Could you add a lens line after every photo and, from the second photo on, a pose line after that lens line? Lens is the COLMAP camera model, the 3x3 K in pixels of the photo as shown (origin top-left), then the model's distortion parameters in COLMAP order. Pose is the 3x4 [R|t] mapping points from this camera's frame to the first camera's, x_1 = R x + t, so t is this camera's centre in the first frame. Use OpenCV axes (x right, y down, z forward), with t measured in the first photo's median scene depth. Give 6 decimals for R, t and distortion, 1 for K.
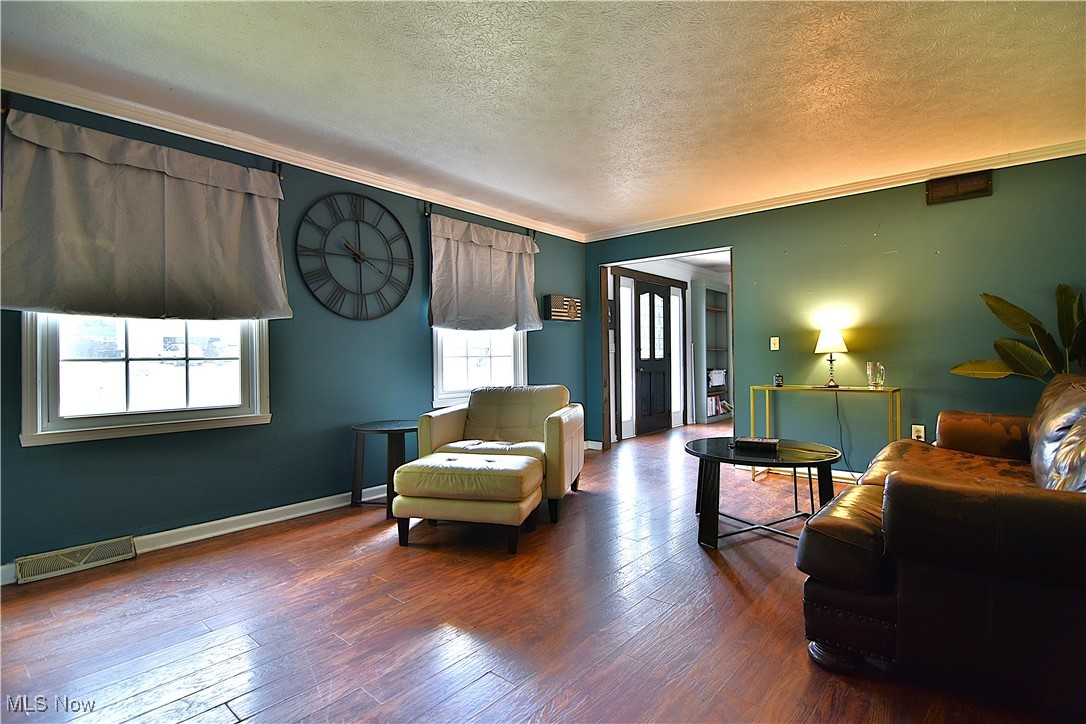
lens RADIAL K [[521.7, 0, 548.9], [0, 521.7, 357.8], [0, 0, 1]] dist [0.000405, -0.015556]
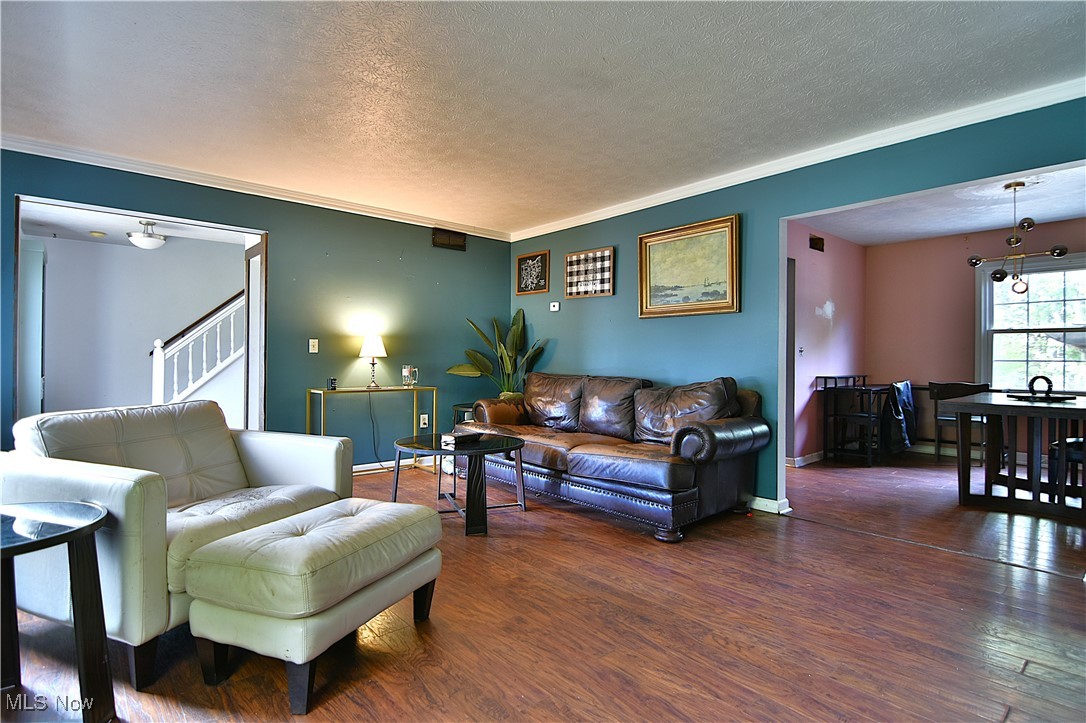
lens RADIAL K [[538.8, 0, 551.4], [0, 538.8, 357.7], [0, 0, 1]] dist [-0.000471, -0.014909]
pose [[0.149664, 0.016325, 0.988602, -0.574832], [-0.005172, 0.999863, -0.015728, 0.008468], [-0.988723, -0.002760, 0.149728, 0.500935]]
